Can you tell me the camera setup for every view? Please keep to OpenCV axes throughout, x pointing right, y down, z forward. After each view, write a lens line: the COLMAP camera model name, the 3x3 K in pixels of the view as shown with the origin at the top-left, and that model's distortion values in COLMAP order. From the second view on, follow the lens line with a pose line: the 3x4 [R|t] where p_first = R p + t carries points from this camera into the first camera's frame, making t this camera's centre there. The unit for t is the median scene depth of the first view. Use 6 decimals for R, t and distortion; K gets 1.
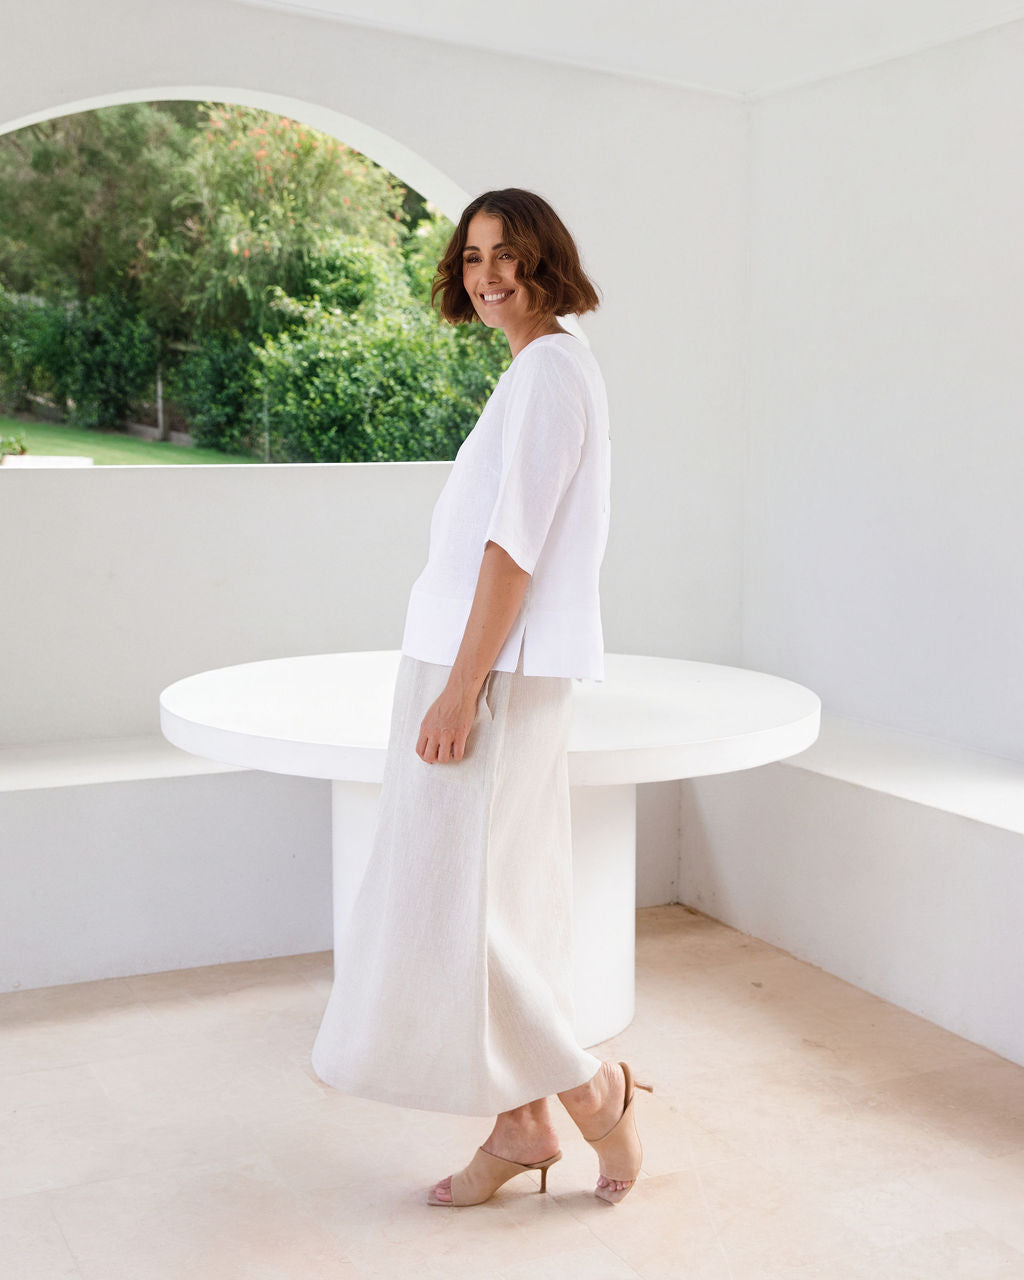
lens RADIAL K [[1646.7, 0, 512.0], [0, 1646.7, 640.0], [0, 0, 1]] dist [-0.010877, -0.014422]
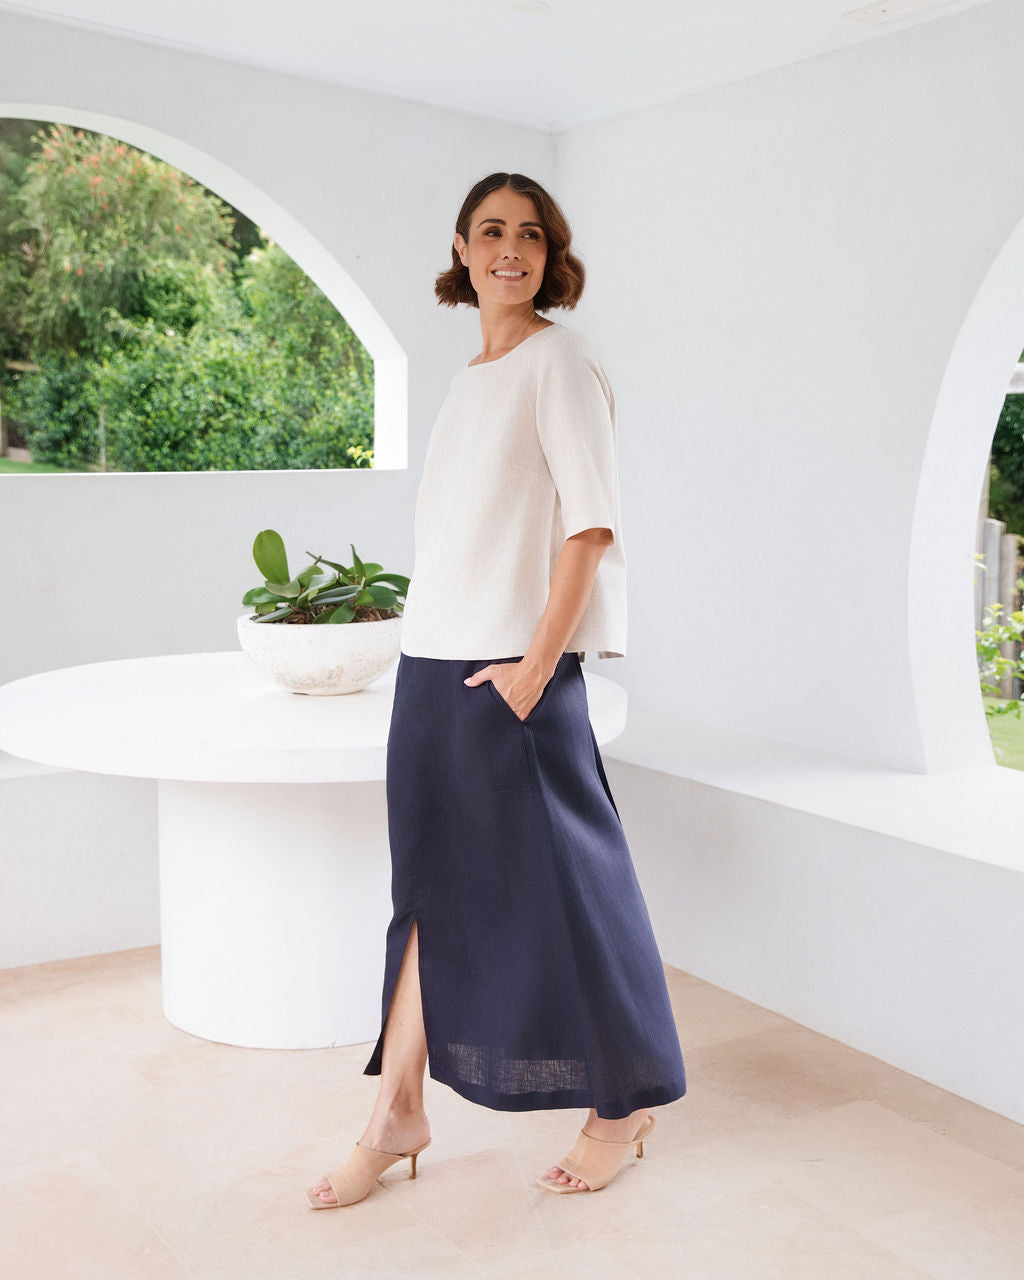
lens RADIAL K [[1800.8, 0, 512.0], [0, 1800.8, 640.0], [0, 0, 1]] dist [-0.038781, -0.041072]
pose [[0.992356, -0.012838, 0.122736, -0.032755], [0.011558, 0.999871, 0.011133, -0.014038], [-0.122863, -0.009629, 0.992377, -0.165705]]
